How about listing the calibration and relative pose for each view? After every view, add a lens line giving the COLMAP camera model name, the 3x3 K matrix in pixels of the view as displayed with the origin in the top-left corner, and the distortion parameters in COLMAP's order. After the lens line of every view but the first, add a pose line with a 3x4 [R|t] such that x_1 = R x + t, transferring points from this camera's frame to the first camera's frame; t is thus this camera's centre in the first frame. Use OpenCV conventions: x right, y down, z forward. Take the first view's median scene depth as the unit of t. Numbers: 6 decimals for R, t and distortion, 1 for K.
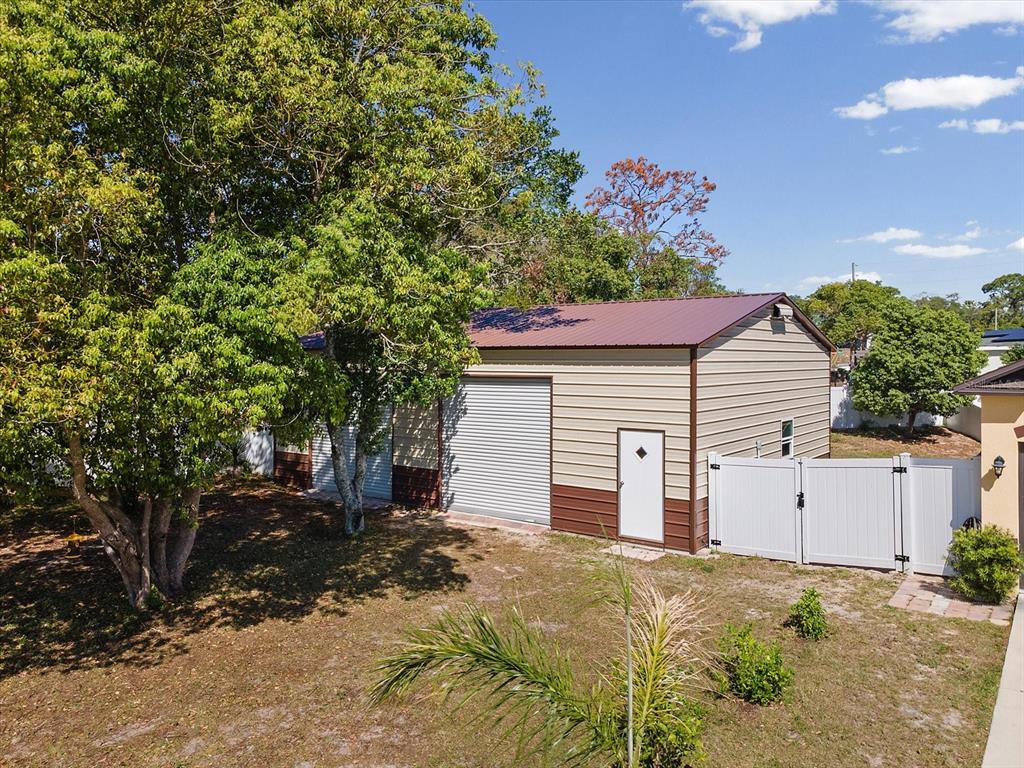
lens RADIAL K [[765.9, 0, 502.1], [0, 765.9, 362.1], [0, 0, 1]] dist [-0.001964, 0.045161]
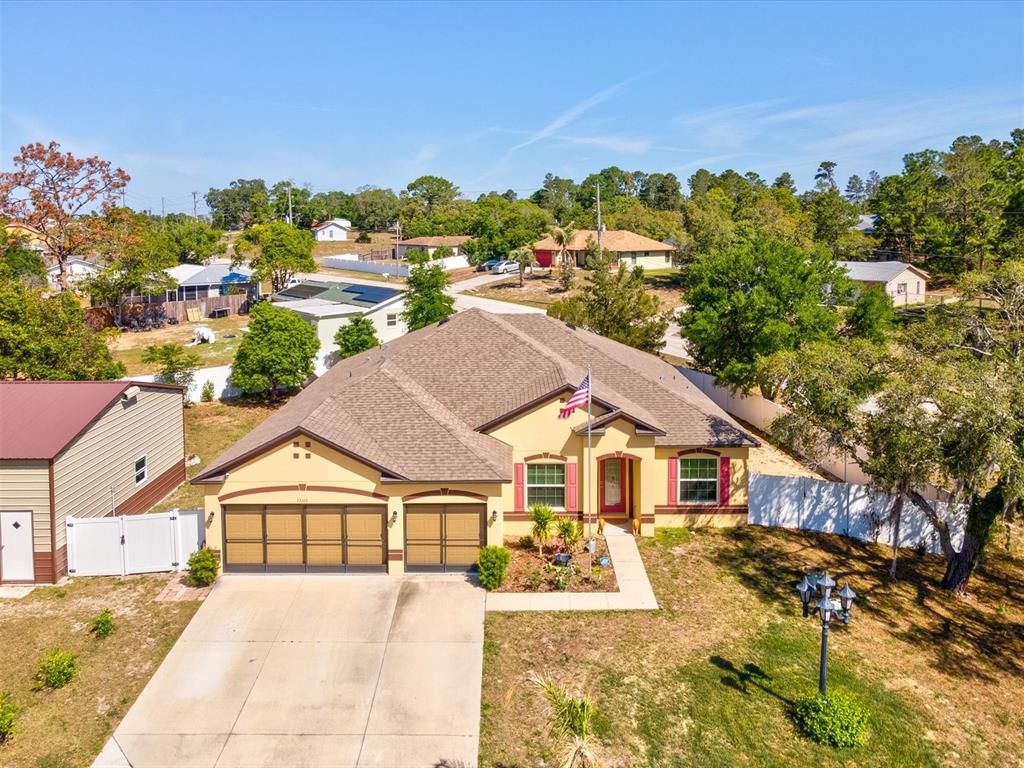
lens RADIAL K [[797.7, 0, 503.7], [0, 797.7, 283.2], [0, 0, 1]] dist [-0.020457, 0.050824]
pose [[0.800193, -0.049097, 0.597730, 0.030476], [0.004129, 0.997071, 0.076371, -0.491692], [-0.599728, -0.058643, 0.798052, -0.847924]]
